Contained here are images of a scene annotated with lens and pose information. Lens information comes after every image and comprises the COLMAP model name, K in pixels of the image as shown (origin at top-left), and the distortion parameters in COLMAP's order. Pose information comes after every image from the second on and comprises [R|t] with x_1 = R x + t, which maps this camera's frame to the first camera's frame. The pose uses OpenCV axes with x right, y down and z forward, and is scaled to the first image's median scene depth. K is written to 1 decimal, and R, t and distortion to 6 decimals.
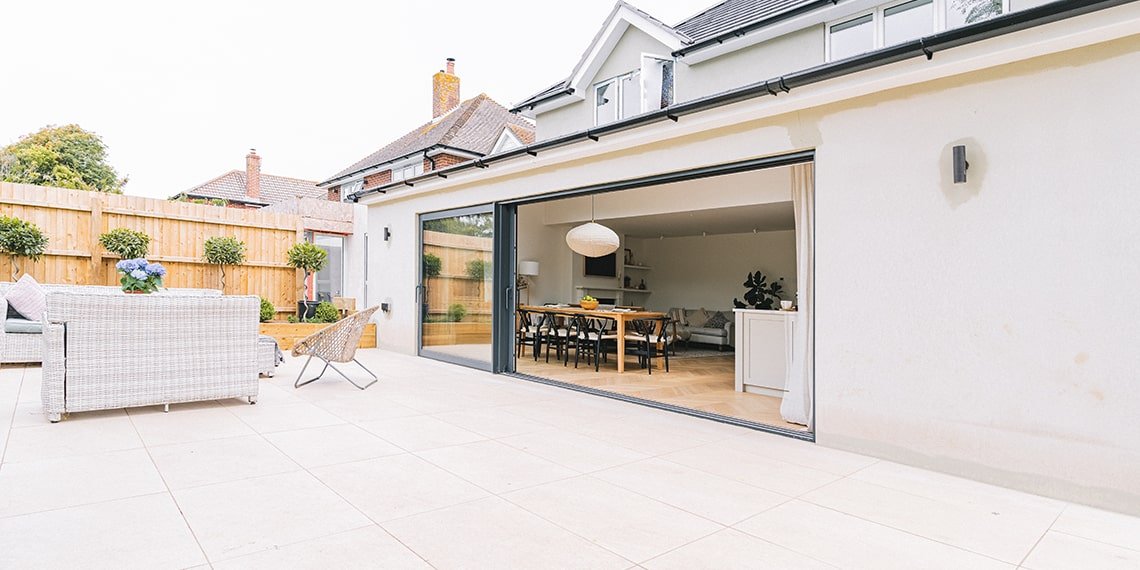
lens RADIAL K [[570.3, 0, 564.2], [0, 570.3, 317.0], [0, 0, 1]] dist [-0.000792, -0.000125]
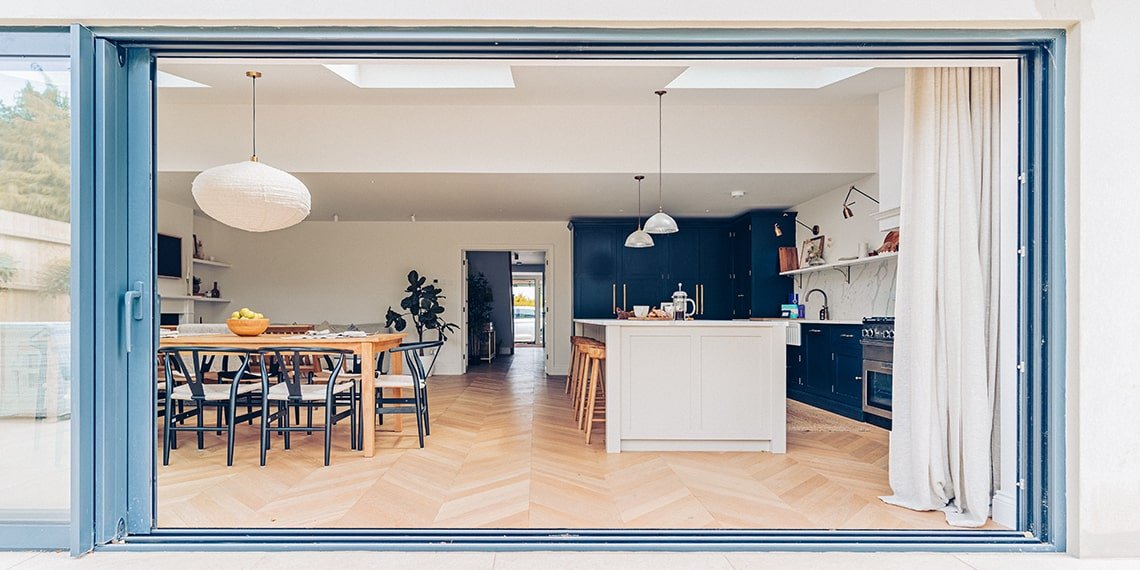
lens RADIAL K [[570.3, 0, 564.2], [0, 570.3, 317.0], [0, 0, 1]] dist [-0.000792, -0.000125]
pose [[0.672492, -0.040664, 0.738986, -0.099526], [0.050546, 0.998682, 0.008957, -0.013672], [-0.738376, 0.031330, 0.673661, 0.316856]]
